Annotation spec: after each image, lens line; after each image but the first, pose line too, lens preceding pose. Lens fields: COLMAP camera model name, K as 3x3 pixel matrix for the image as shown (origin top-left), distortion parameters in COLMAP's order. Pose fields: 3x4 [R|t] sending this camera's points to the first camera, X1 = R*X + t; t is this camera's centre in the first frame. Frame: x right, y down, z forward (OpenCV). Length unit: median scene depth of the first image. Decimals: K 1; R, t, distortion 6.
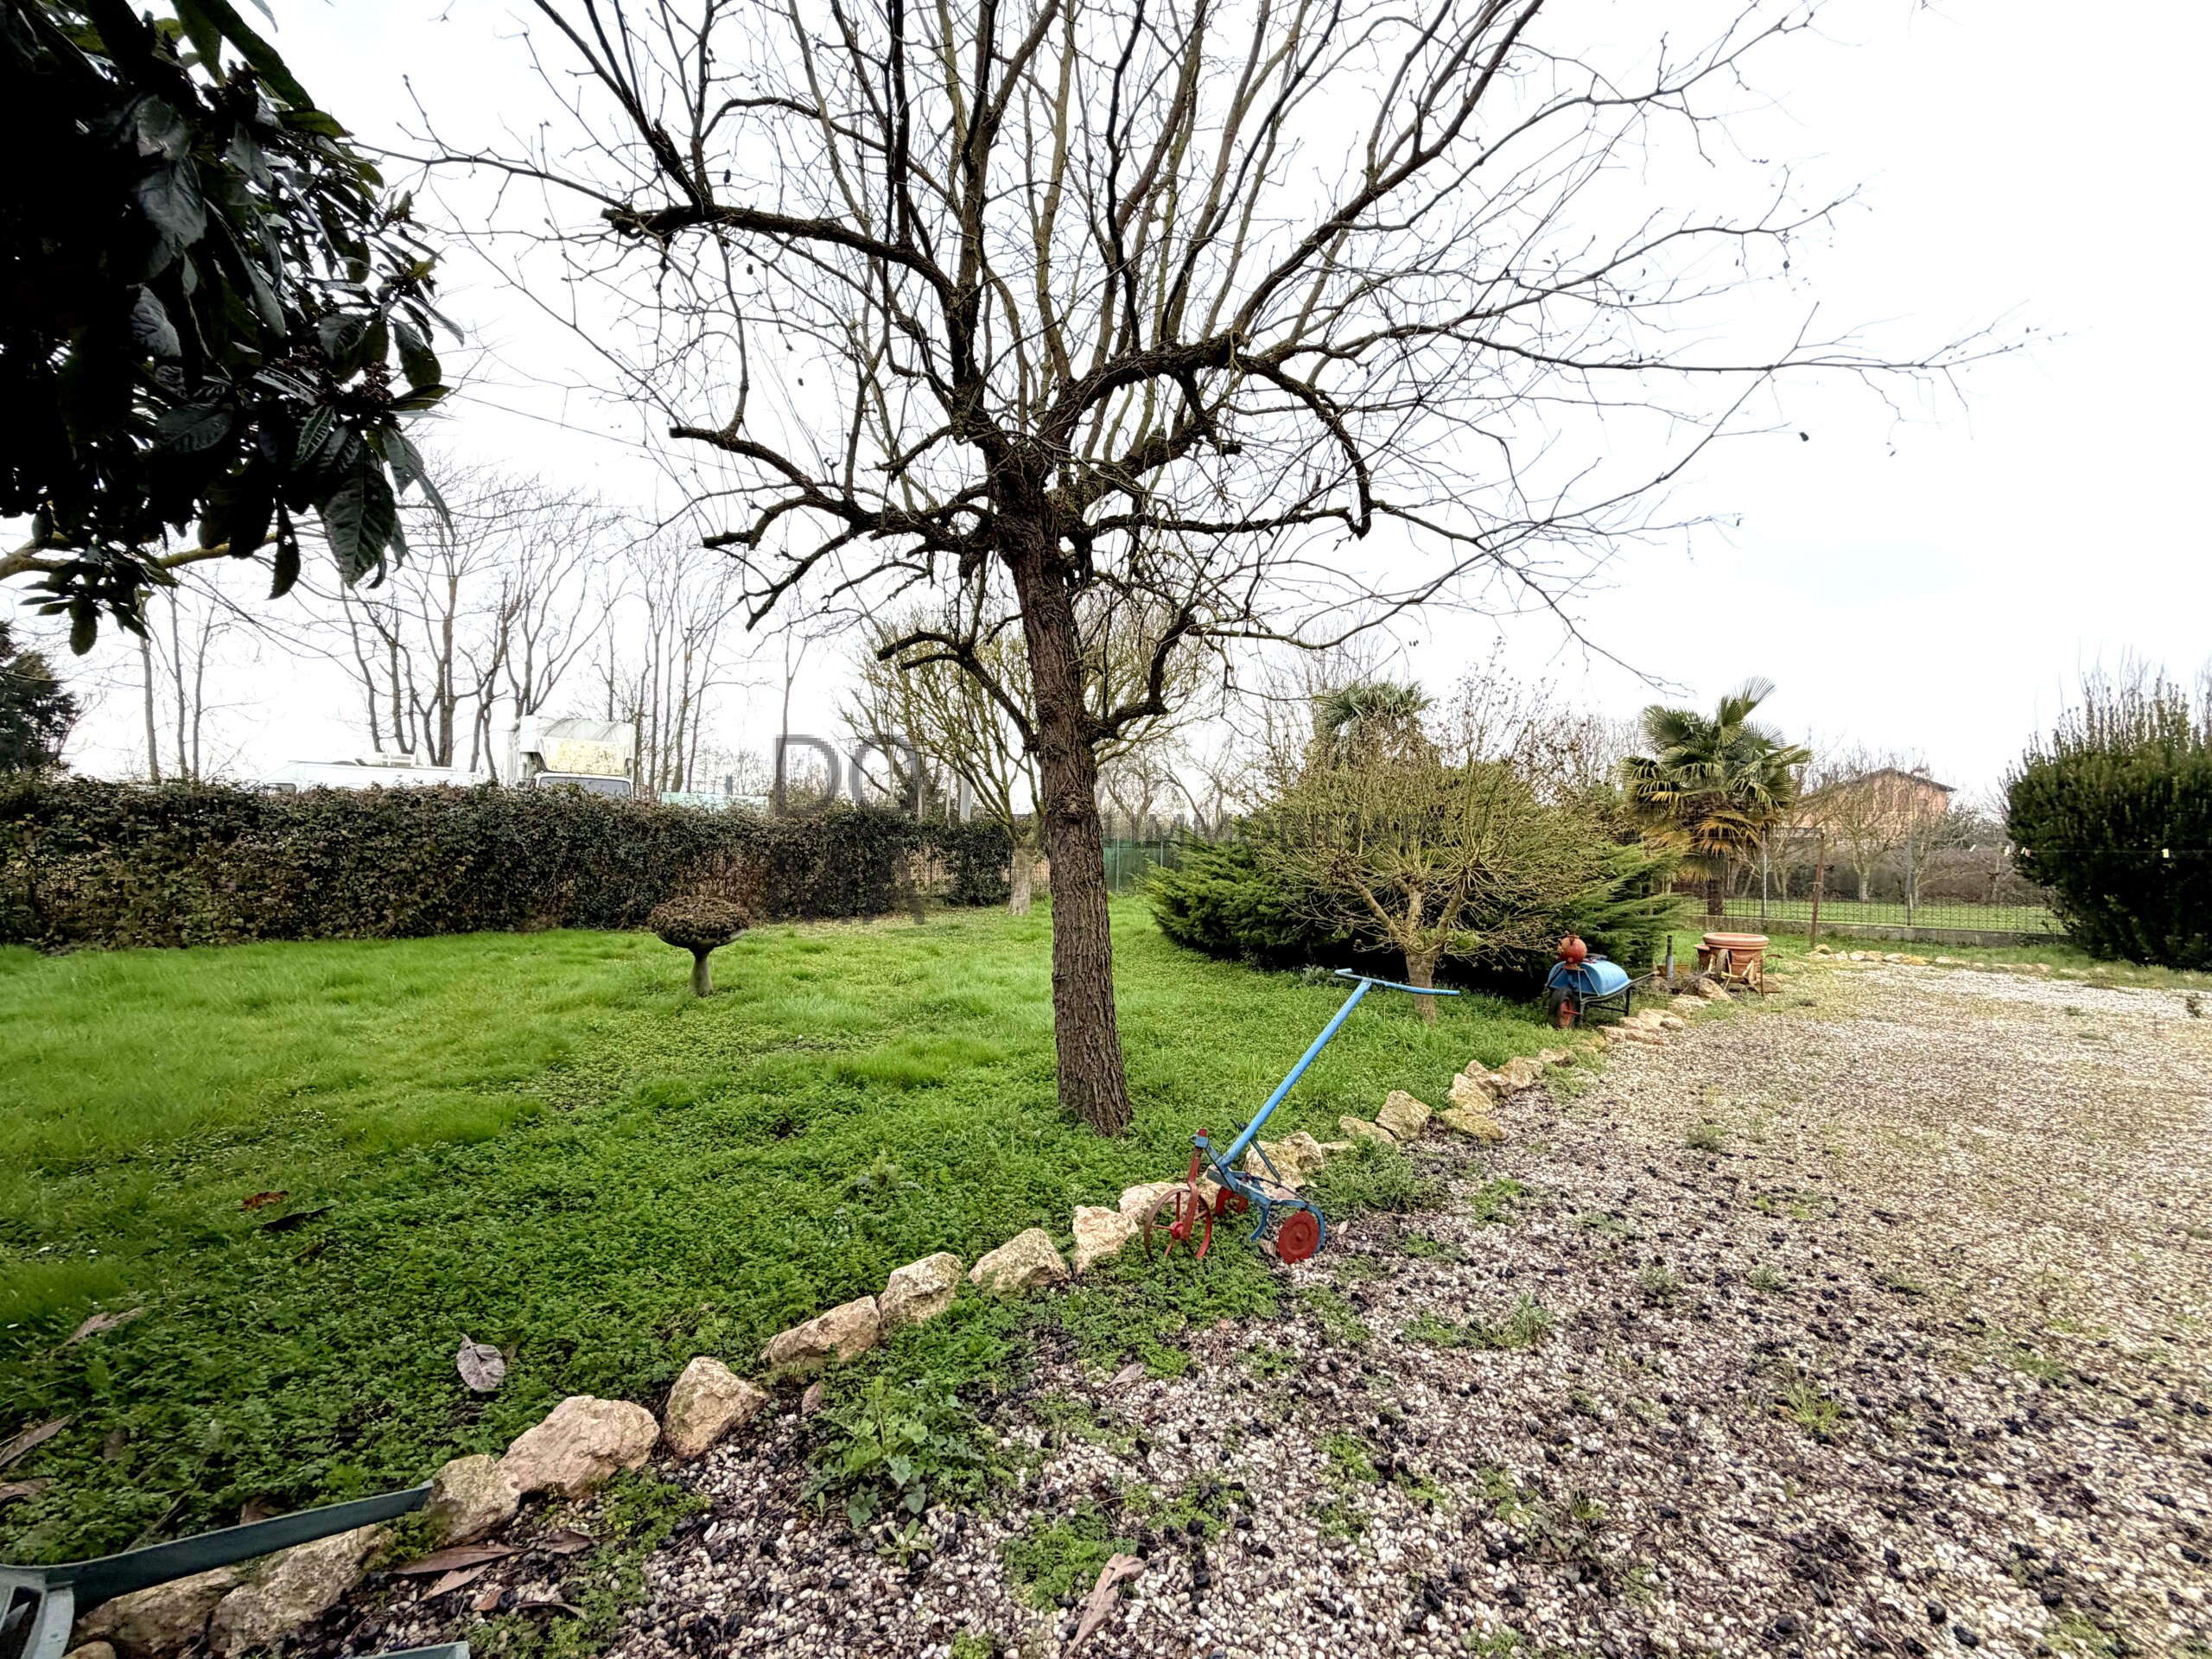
lens RADIAL K [[883.7, 0, 1100.3], [0, 883.7, 825.7], [0, 0, 1]] dist [0.000273, 0.000067]
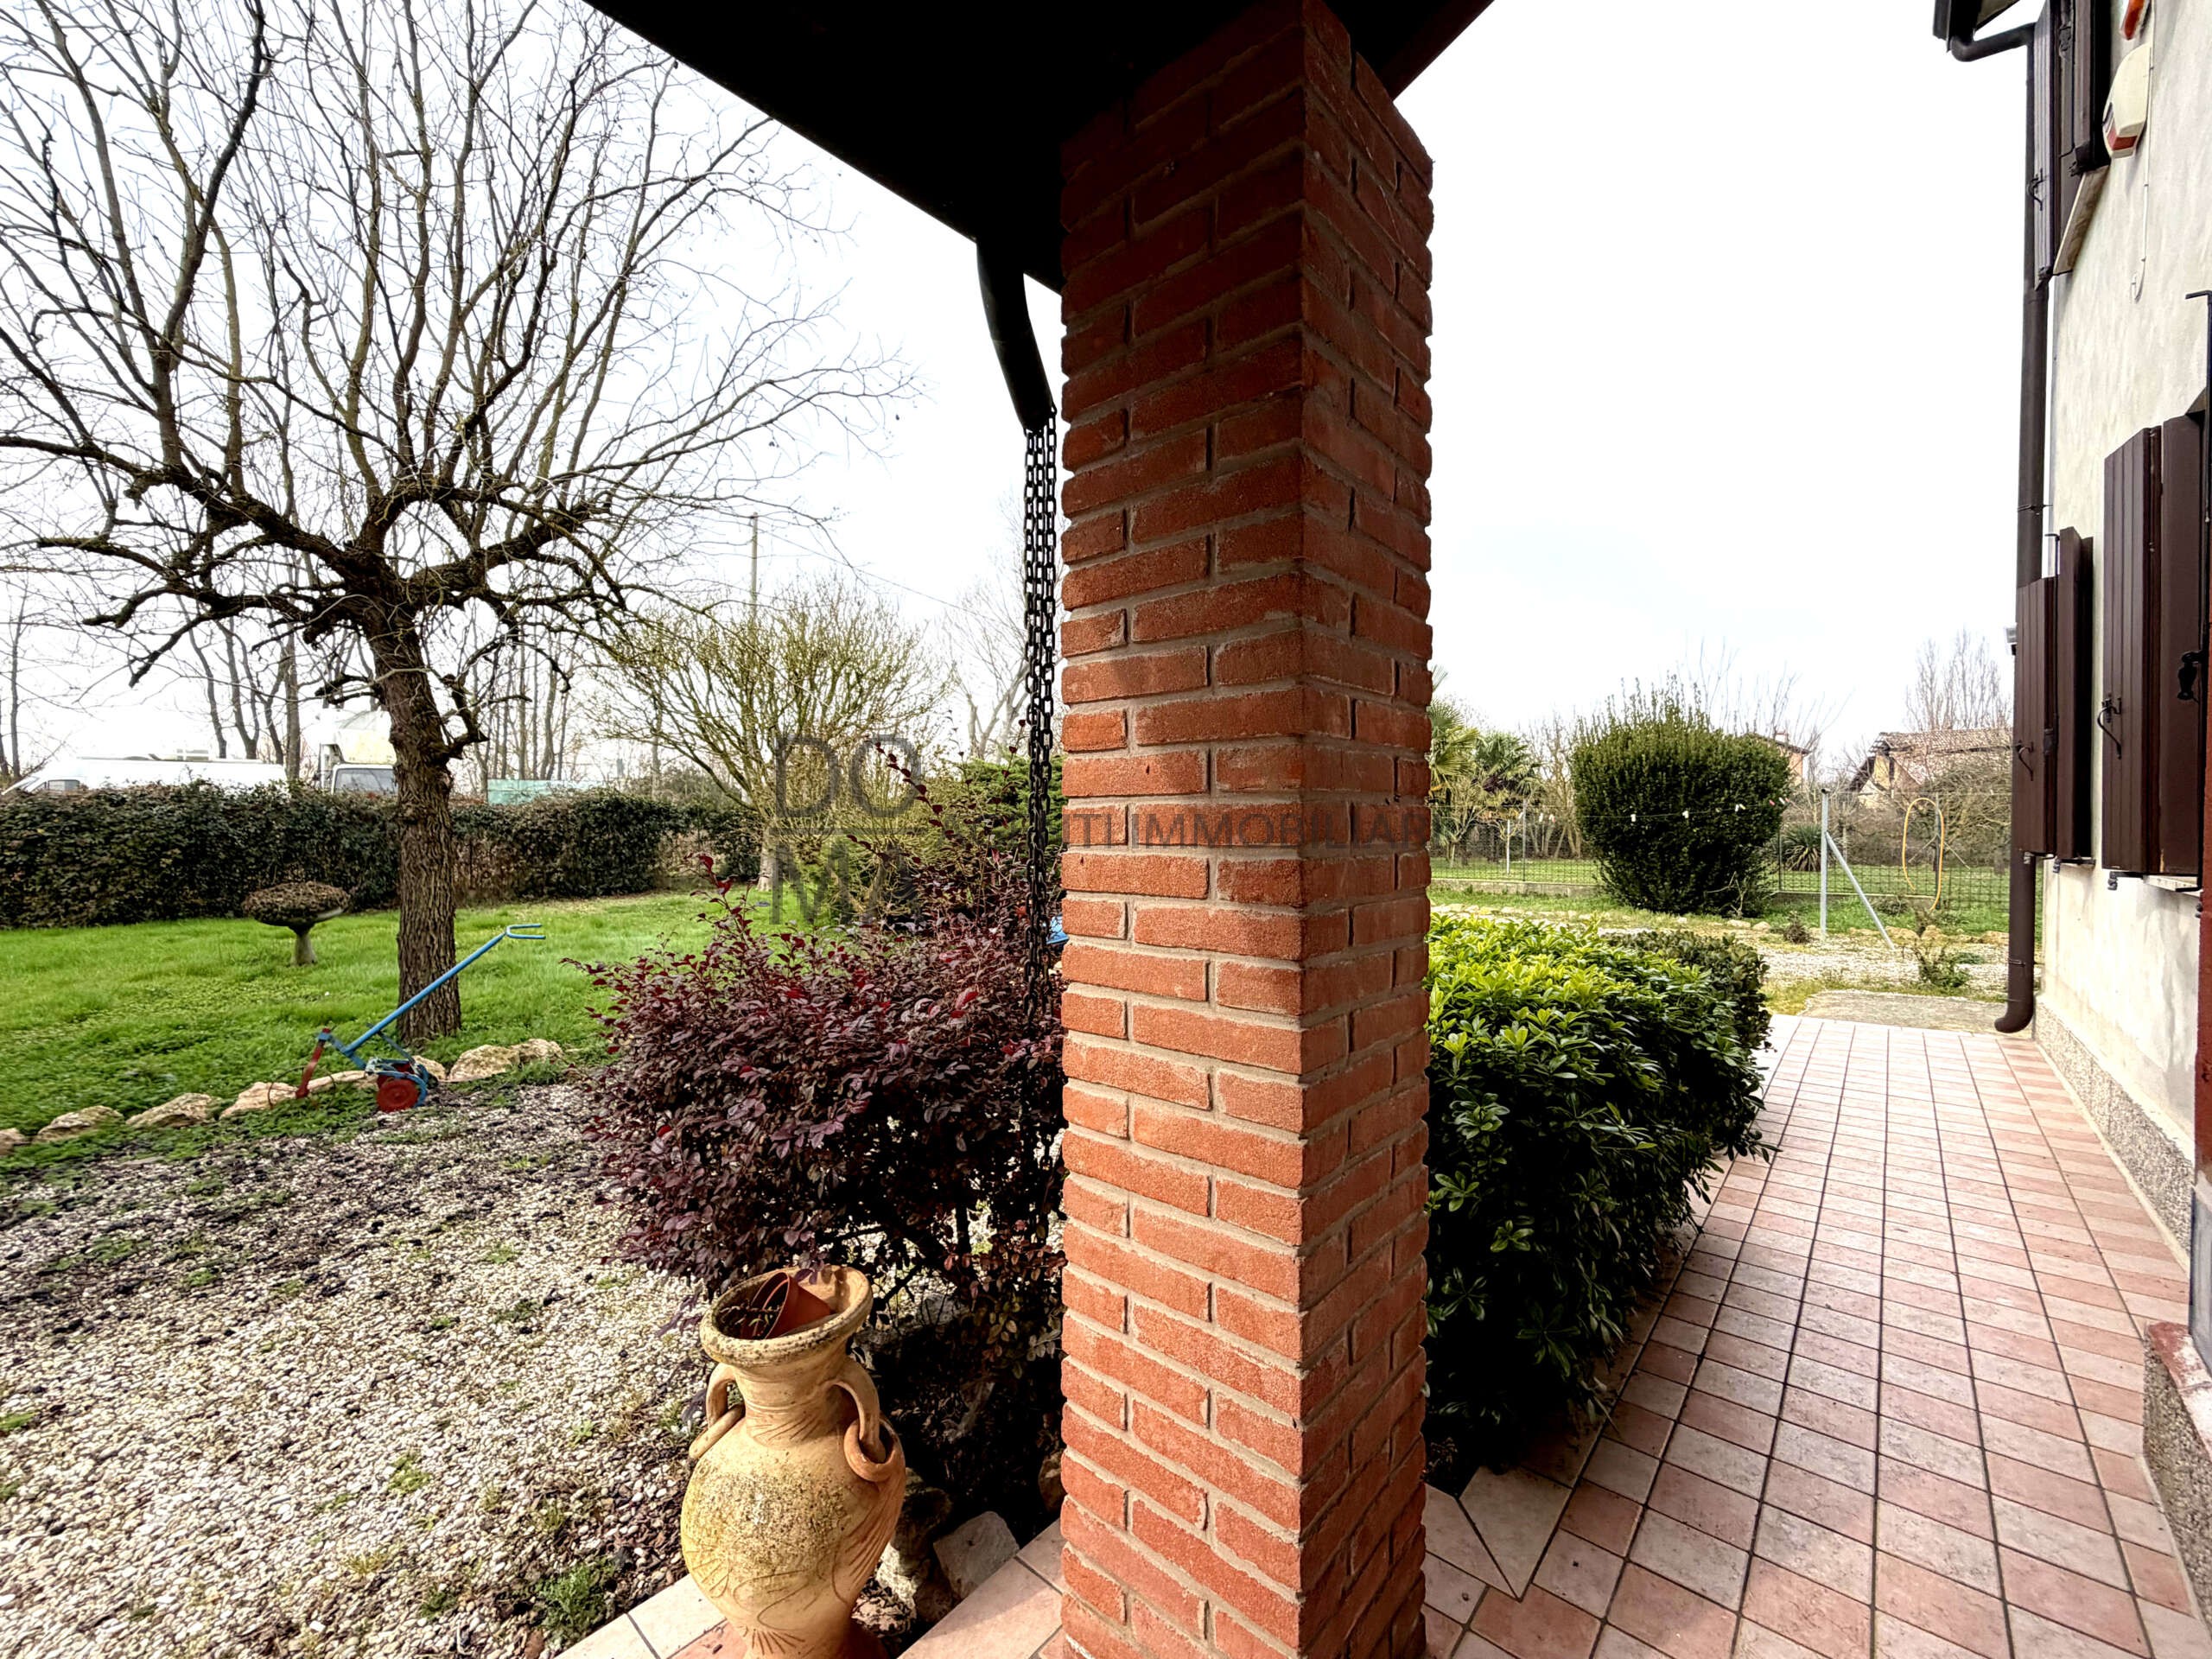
lens RADIAL K [[883.7, 0, 1100.5], [0, 883.7, 825.7], [0, 0, 1]] dist [0.000273, 0.000067]
pose [[0.998080, -0.020991, 0.058273, 0.377210], [0.019142, 0.999301, 0.032115, -0.009251], [-0.058907, -0.030938, 0.997784, -0.166017]]
